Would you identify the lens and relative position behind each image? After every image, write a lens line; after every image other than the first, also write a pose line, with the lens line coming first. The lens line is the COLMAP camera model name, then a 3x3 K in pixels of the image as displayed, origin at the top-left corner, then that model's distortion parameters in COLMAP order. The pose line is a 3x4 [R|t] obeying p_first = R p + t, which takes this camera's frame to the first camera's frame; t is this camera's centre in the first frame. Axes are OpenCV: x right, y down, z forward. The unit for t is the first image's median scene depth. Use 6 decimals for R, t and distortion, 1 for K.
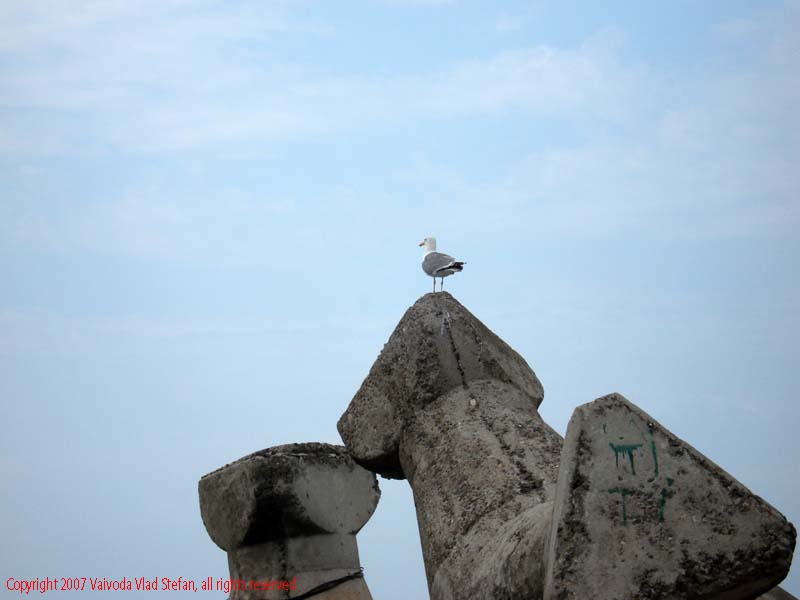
lens RADIAL K [[2380.2, 0, 397.7], [0, 2380.2, 297.0], [0, 0, 1]] dist [0.124335, 0.000000]
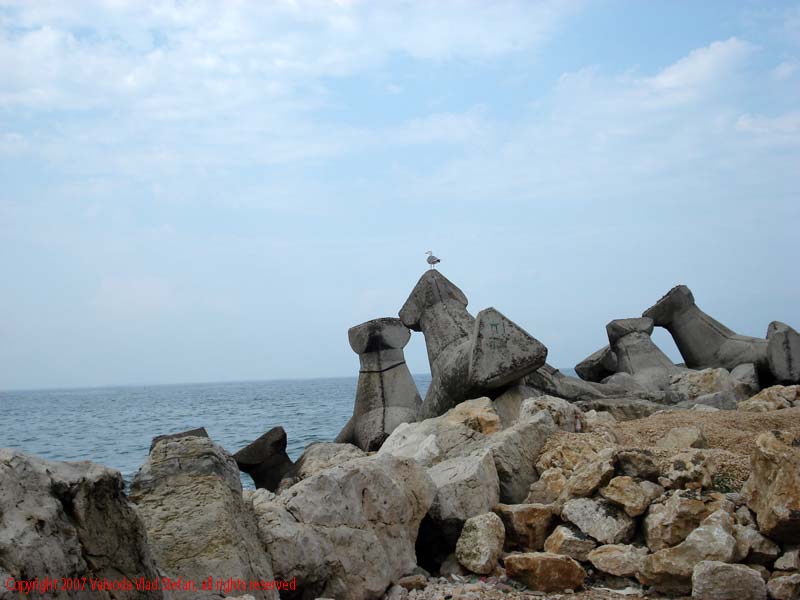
lens RADIAL K [[2380.2, 0, 400.5], [0, 2380.2, 301.1], [0, 0, 1]] dist [0.124335, 0.000000]
pose [[0.998843, -0.012493, 0.046447, -0.165389], [0.006632, 0.992226, 0.124276, -0.340691], [-0.047639, -0.123824, 0.991160, -2.000561]]
